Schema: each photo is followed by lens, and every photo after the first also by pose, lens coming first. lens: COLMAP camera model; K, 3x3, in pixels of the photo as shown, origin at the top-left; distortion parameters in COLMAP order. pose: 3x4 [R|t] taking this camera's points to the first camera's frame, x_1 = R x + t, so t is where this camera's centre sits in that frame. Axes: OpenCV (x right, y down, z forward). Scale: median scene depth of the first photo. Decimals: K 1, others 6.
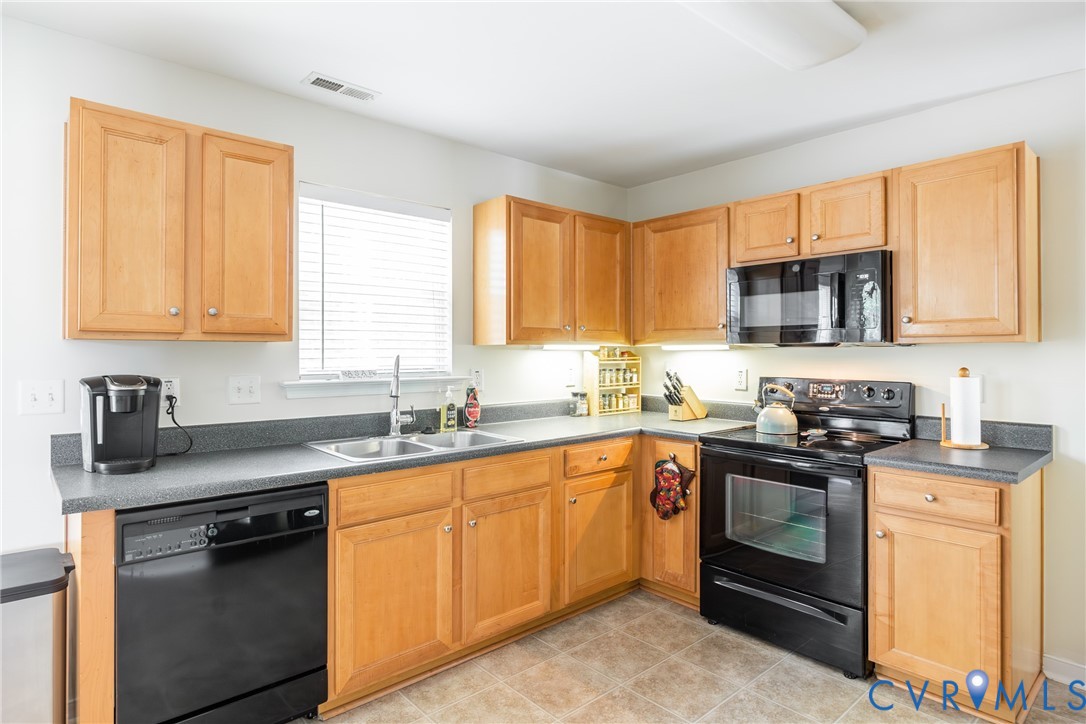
lens RADIAL K [[610.8, 0, 547.5], [0, 610.8, 349.3], [0, 0, 1]] dist [0.018975, 0.002471]
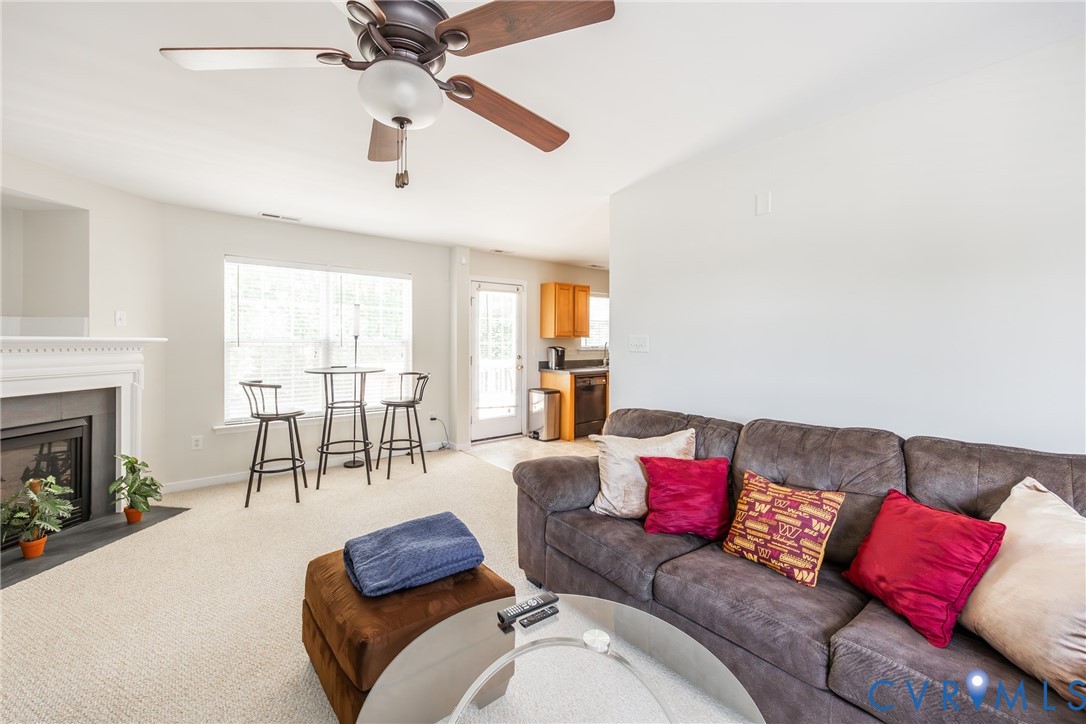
lens RADIAL K [[454.6, 0, 507.3], [0, 454.6, 344.4], [0, 0, 1]] dist [0.004975, -0.000502]
pose [[0.995586, 0.000292, -0.093858, -0.556835], [0.001123, 0.999887, 0.015024, -0.013483], [0.093851, -0.015063, 0.995472, -1.537588]]
